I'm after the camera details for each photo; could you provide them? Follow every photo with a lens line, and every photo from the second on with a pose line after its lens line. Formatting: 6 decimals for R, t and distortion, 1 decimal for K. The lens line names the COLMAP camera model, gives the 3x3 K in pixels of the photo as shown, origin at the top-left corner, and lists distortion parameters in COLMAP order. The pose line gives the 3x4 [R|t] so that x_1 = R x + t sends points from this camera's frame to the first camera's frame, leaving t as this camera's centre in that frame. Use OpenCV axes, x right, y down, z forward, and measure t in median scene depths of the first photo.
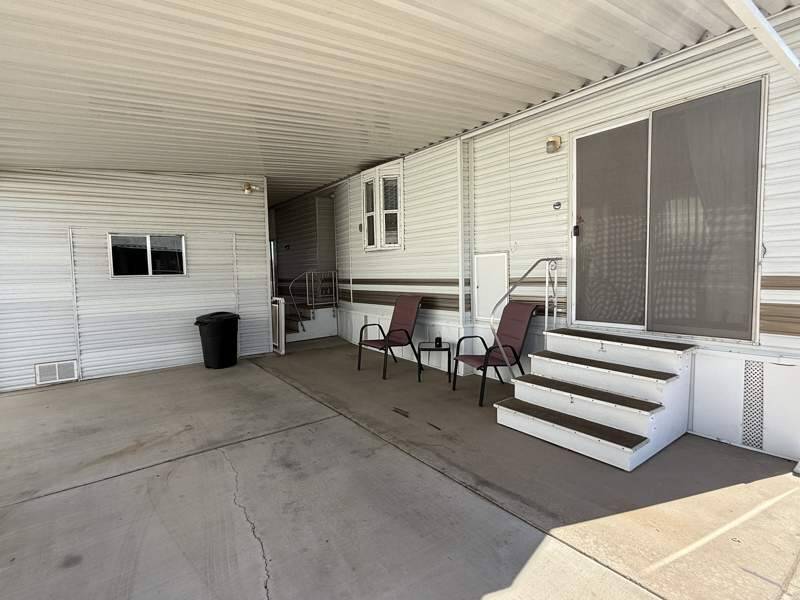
lens RADIAL K [[414.4, 0, 400.0], [0, 414.4, 300.0], [0, 0, 1]] dist [-0.001888, 0.000068]
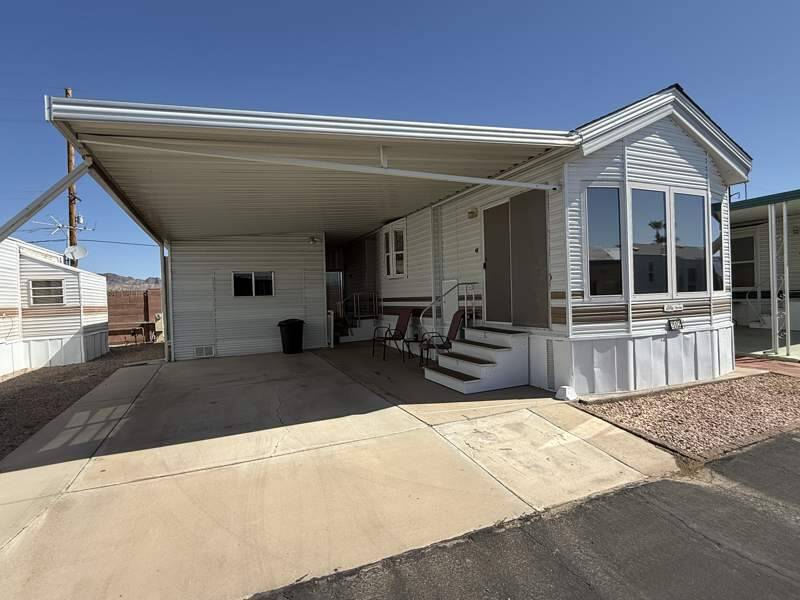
lens RADIAL K [[414.4, 0, 400.0], [0, 414.4, 300.0], [0, 0, 1]] dist [-0.001888, 0.000068]
pose [[0.972722, -0.006460, -0.231886, 0.378762], [-0.006359, 0.998494, -0.054491, 0.045709], [0.231888, 0.054479, 0.971216, -0.513945]]
